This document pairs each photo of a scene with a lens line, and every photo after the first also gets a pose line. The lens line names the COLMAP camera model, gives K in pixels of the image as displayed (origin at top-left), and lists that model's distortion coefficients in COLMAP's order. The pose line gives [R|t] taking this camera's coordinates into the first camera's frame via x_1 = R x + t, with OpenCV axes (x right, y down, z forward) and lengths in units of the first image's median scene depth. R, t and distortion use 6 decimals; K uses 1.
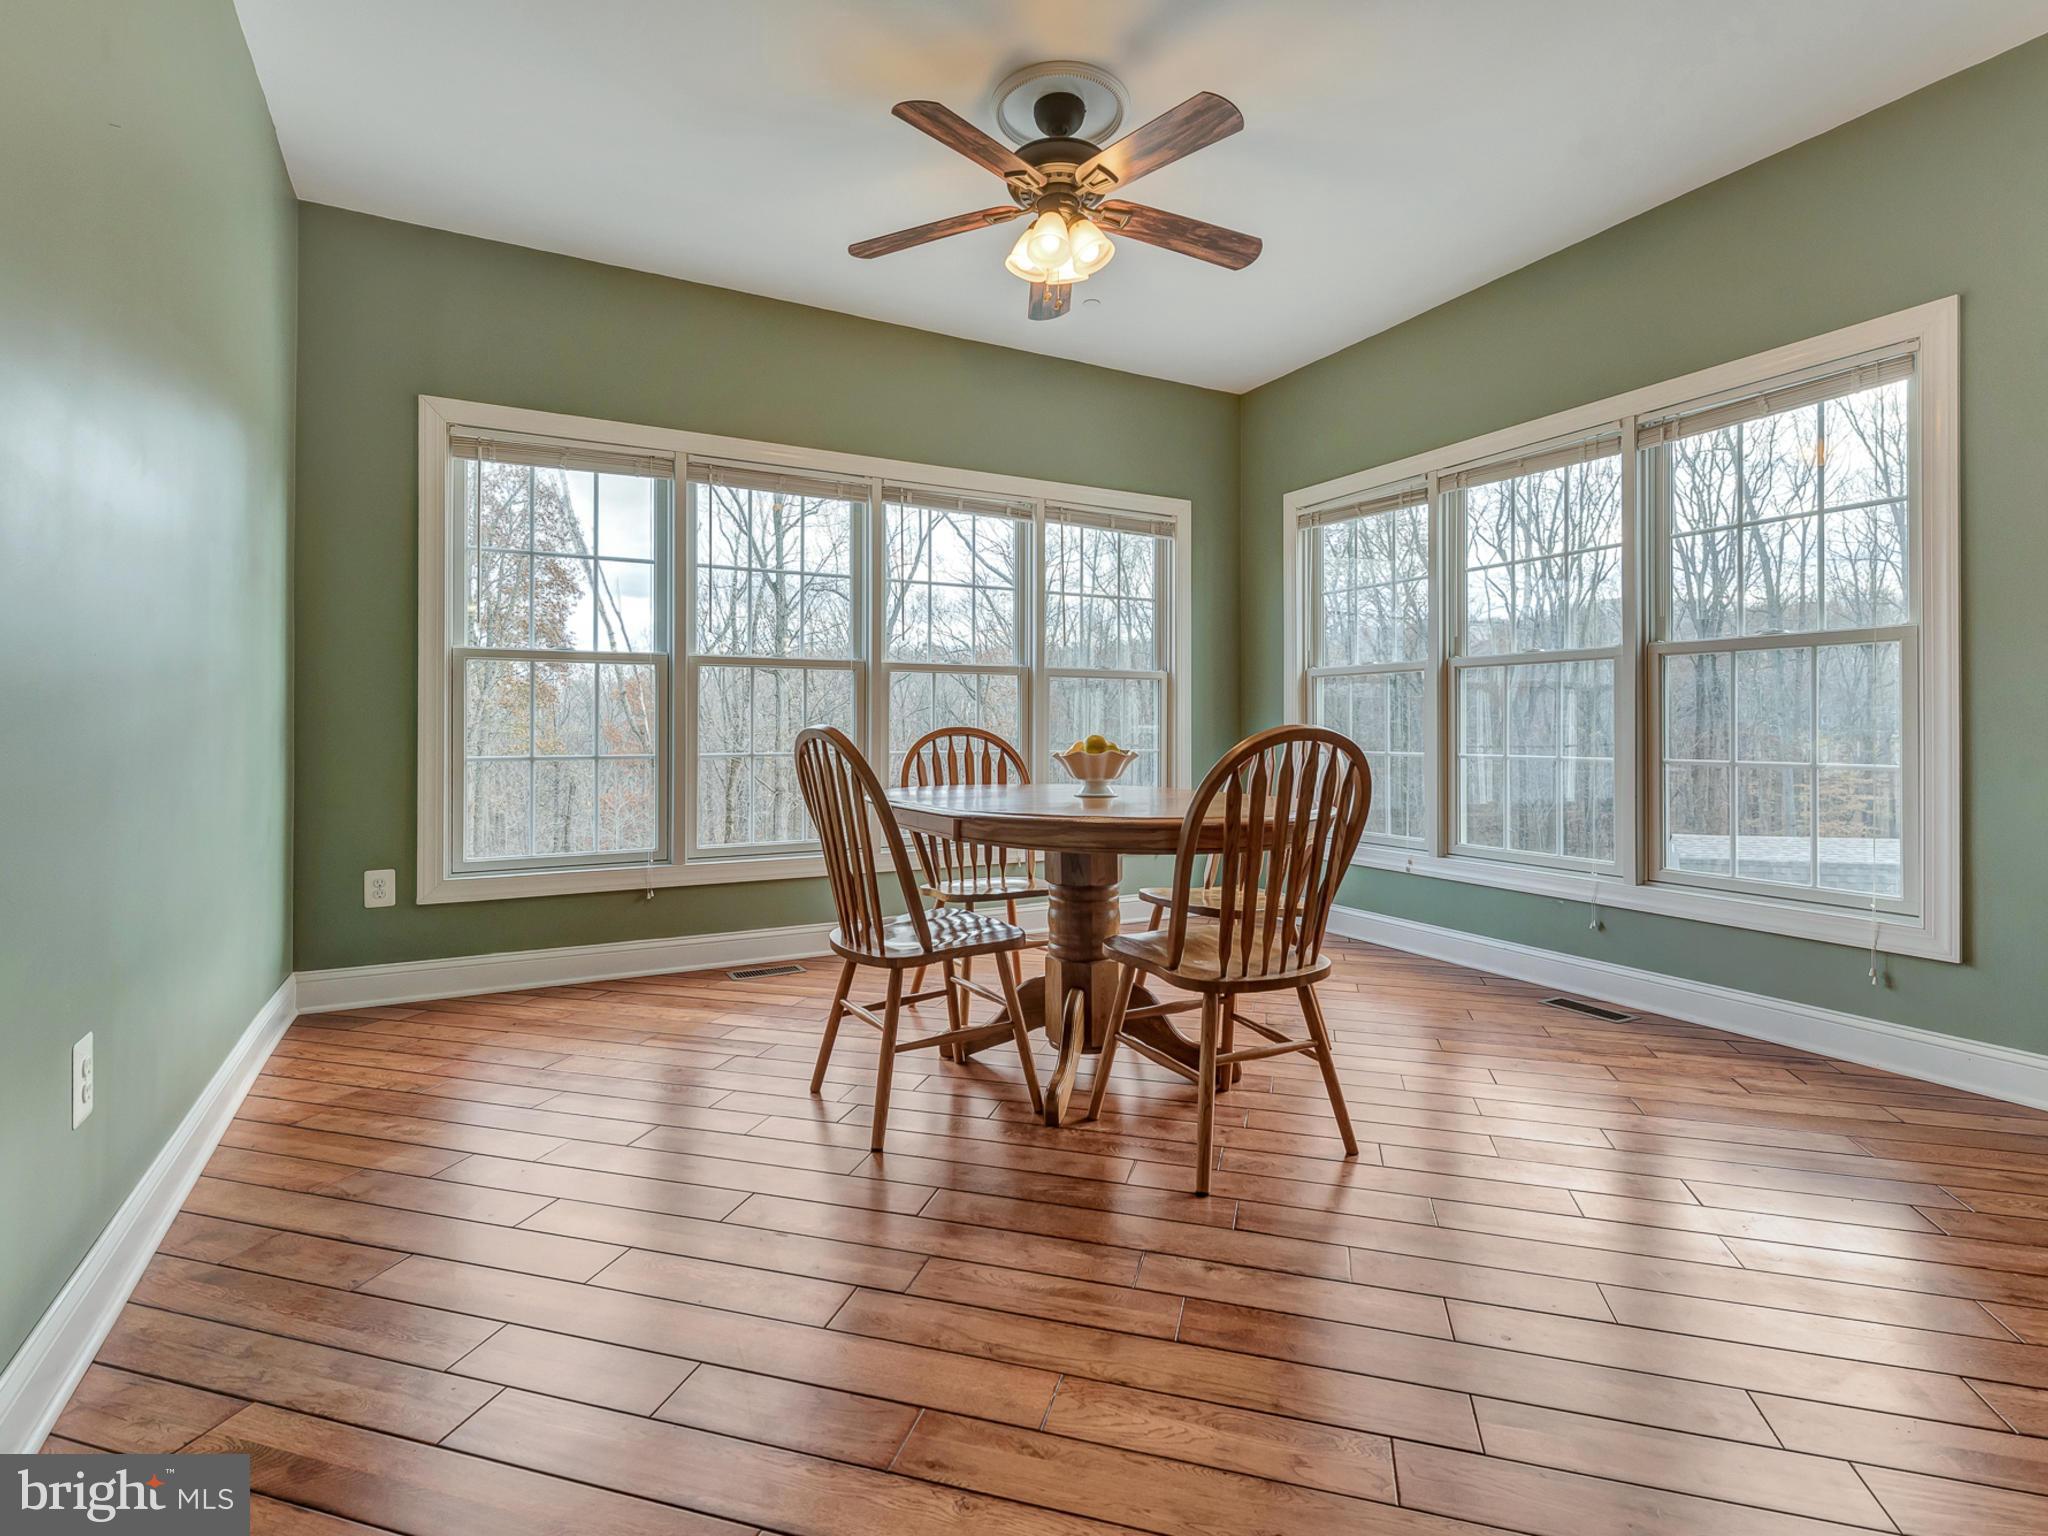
lens RADIAL K [[991.9, 0, 1013.3], [0, 991.9, 723.5], [0, 0, 1]] dist [0.014953, -0.009368]
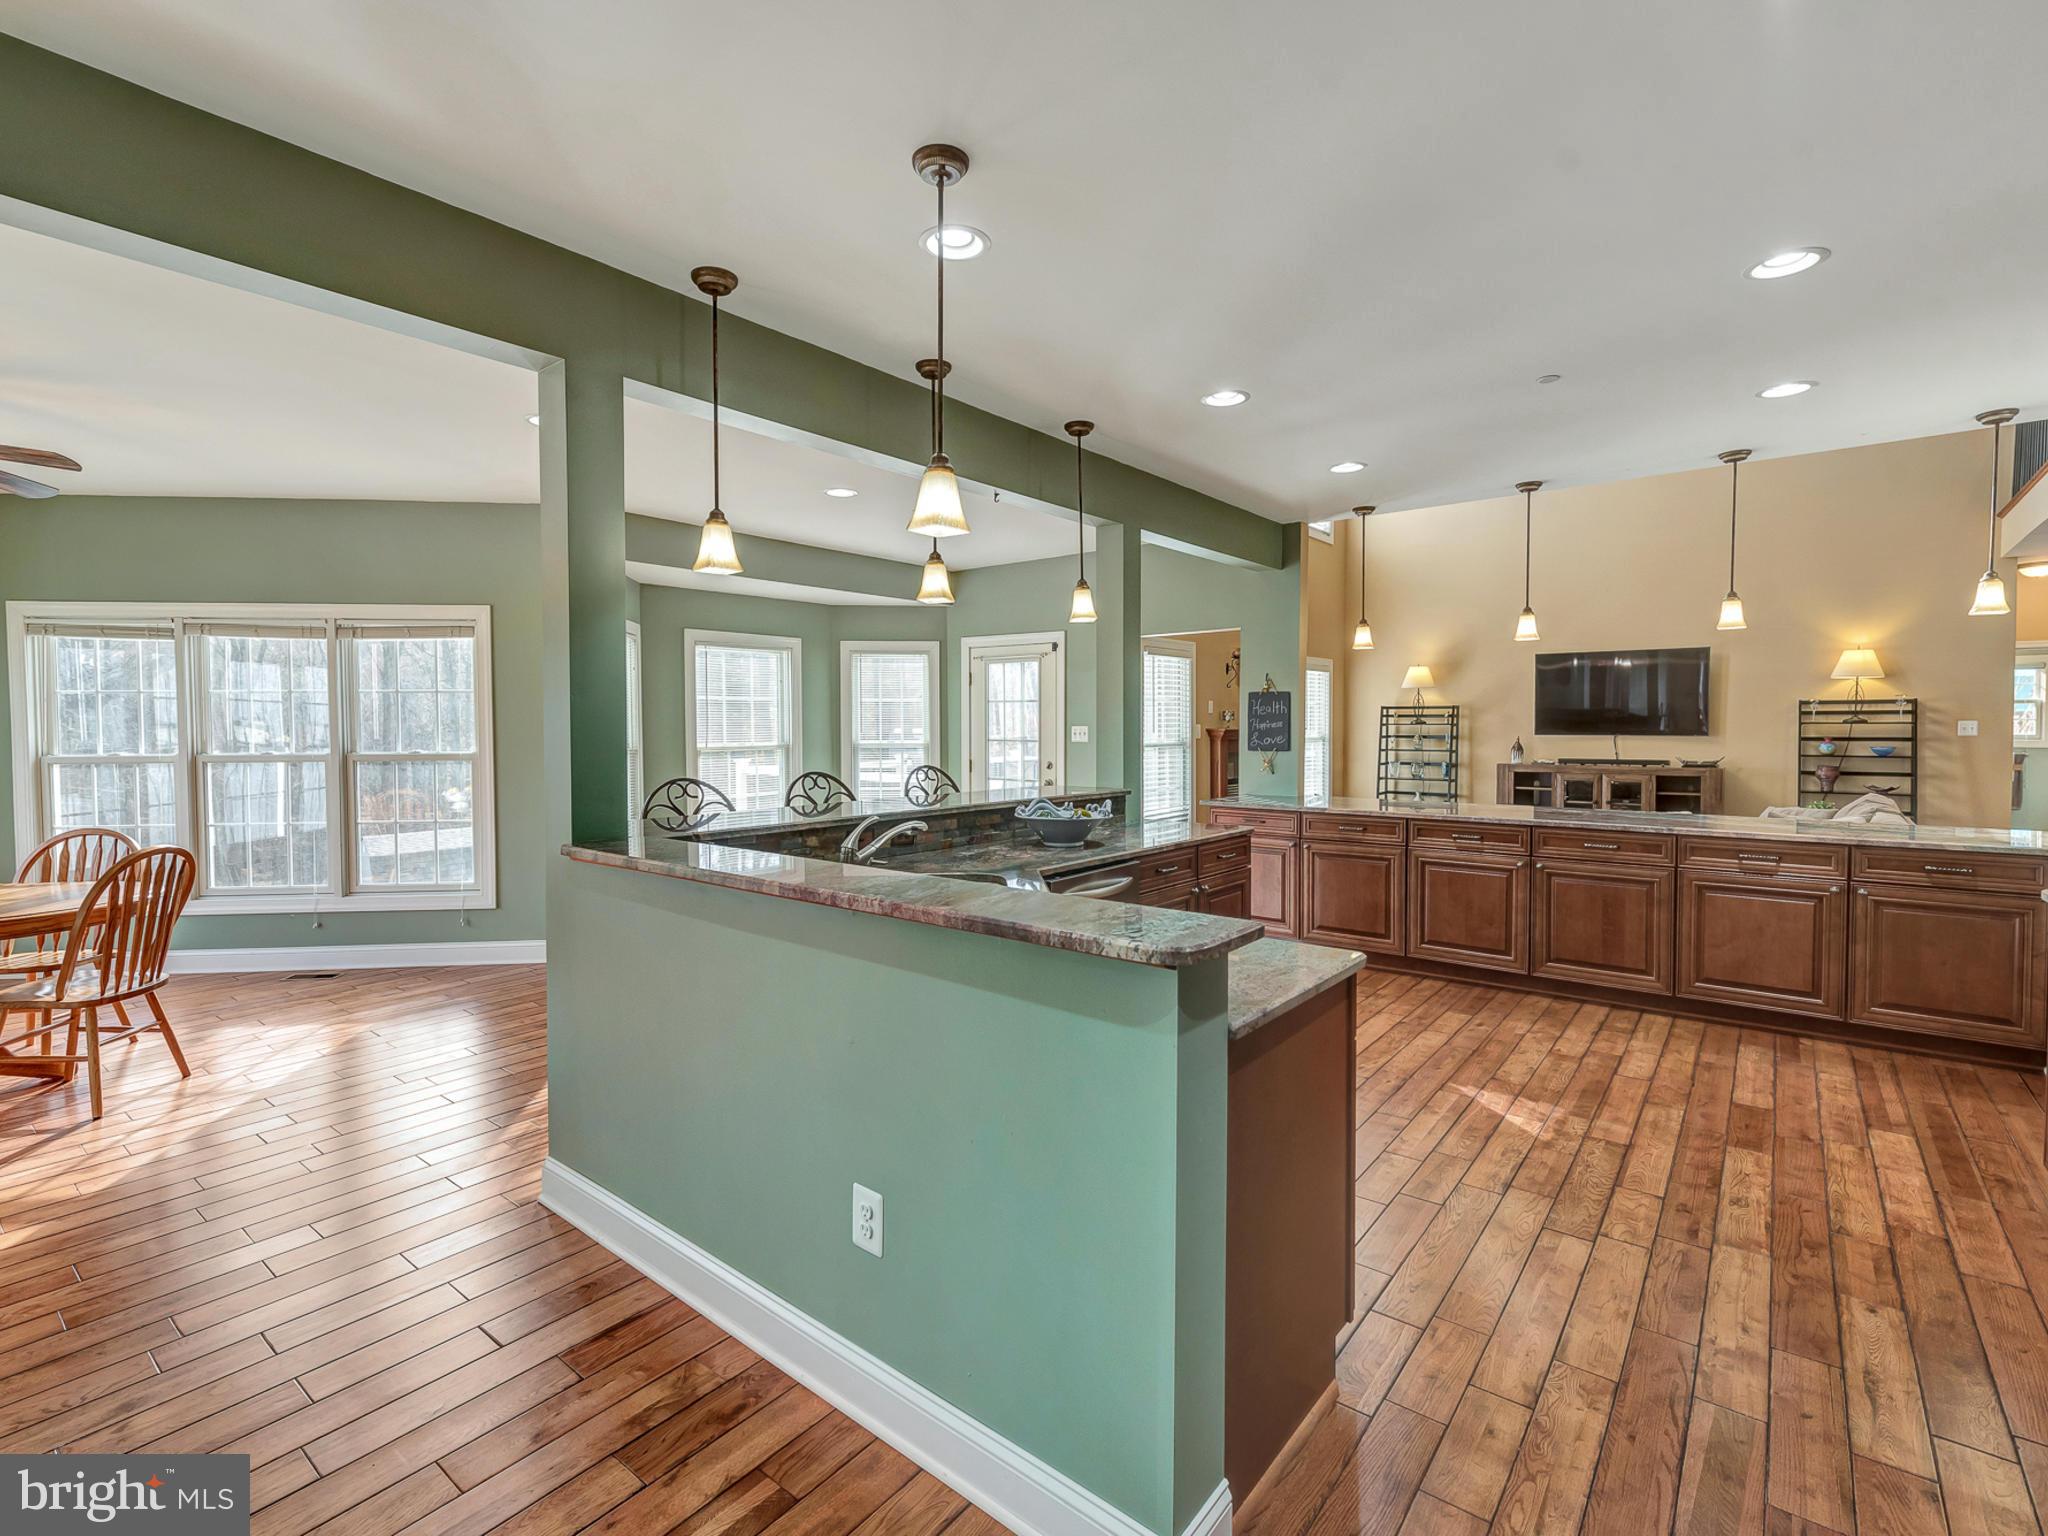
lens RADIAL K [[951.2, 0, 1020.2], [0, 951.2, 748.2], [0, 0, 1]] dist [0.004285, 0.000099]
pose [[0.370403, -0.026529, 0.928492, -0.520149], [0.003316, 0.999623, 0.027239, -0.152936], [-0.928865, -0.007010, 0.370352, -0.780177]]
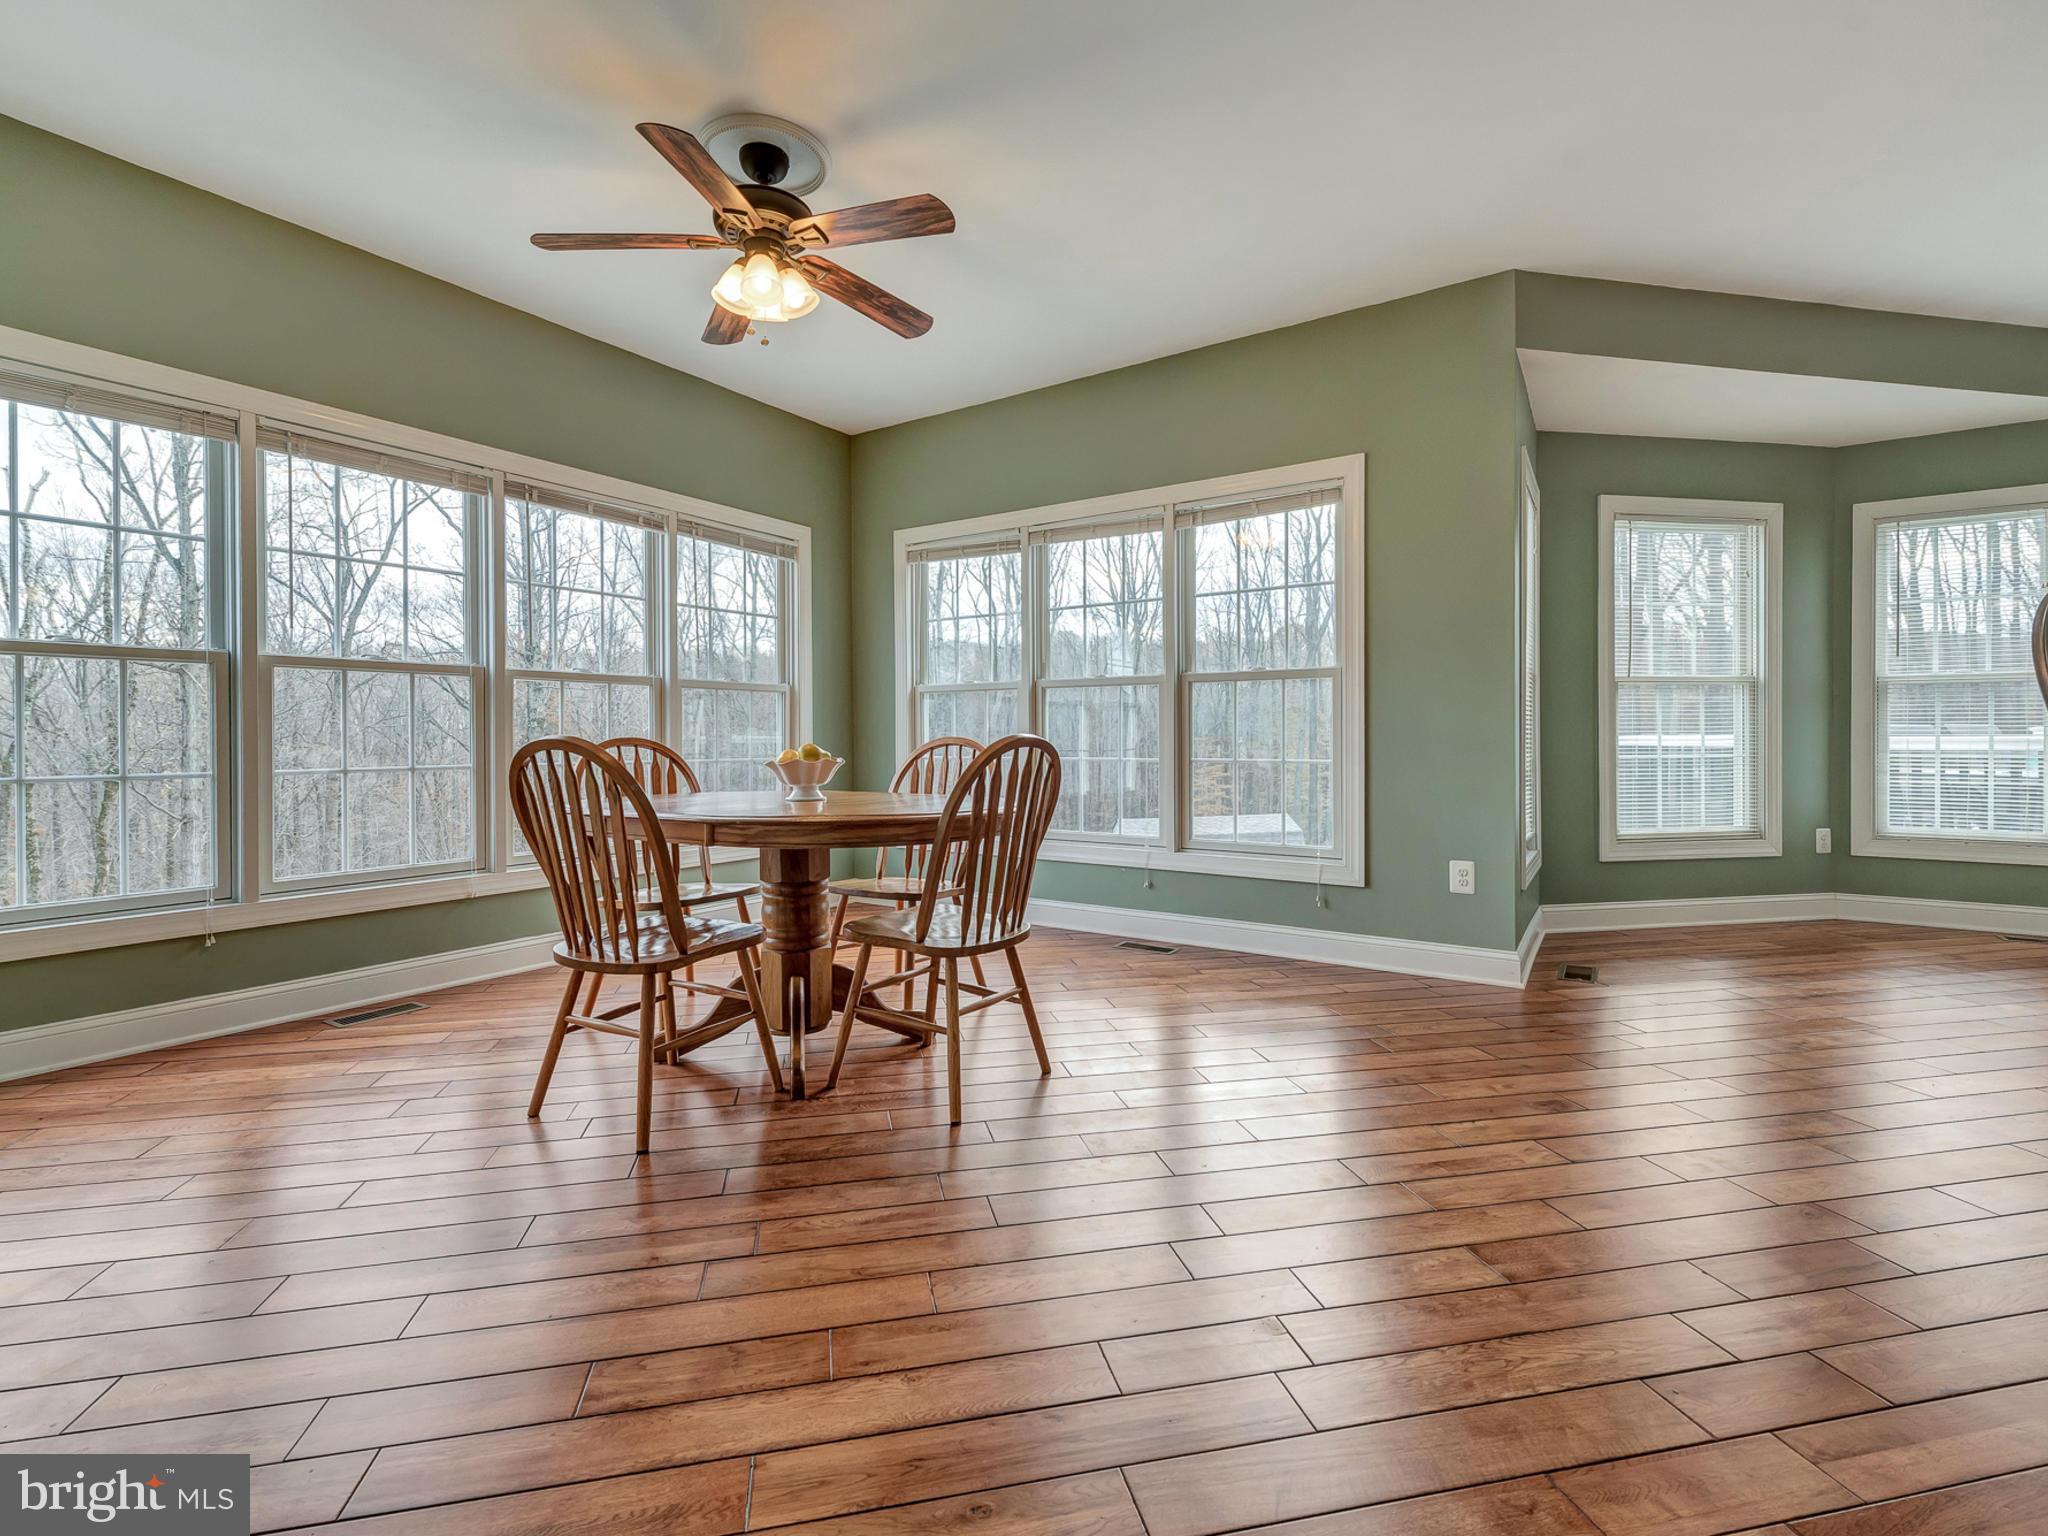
lens RADIAL K [[943.8, 0, 1026.5], [0, 943.8, 743.5], [0, 0, 1]] dist [0.002621, -0.000597]
pose [[0.876245, -0.007497, 0.481807, -0.194333], [0.002388, 0.999934, 0.011217, -0.000072], [-0.481860, -0.008679, 0.876206, -0.026933]]
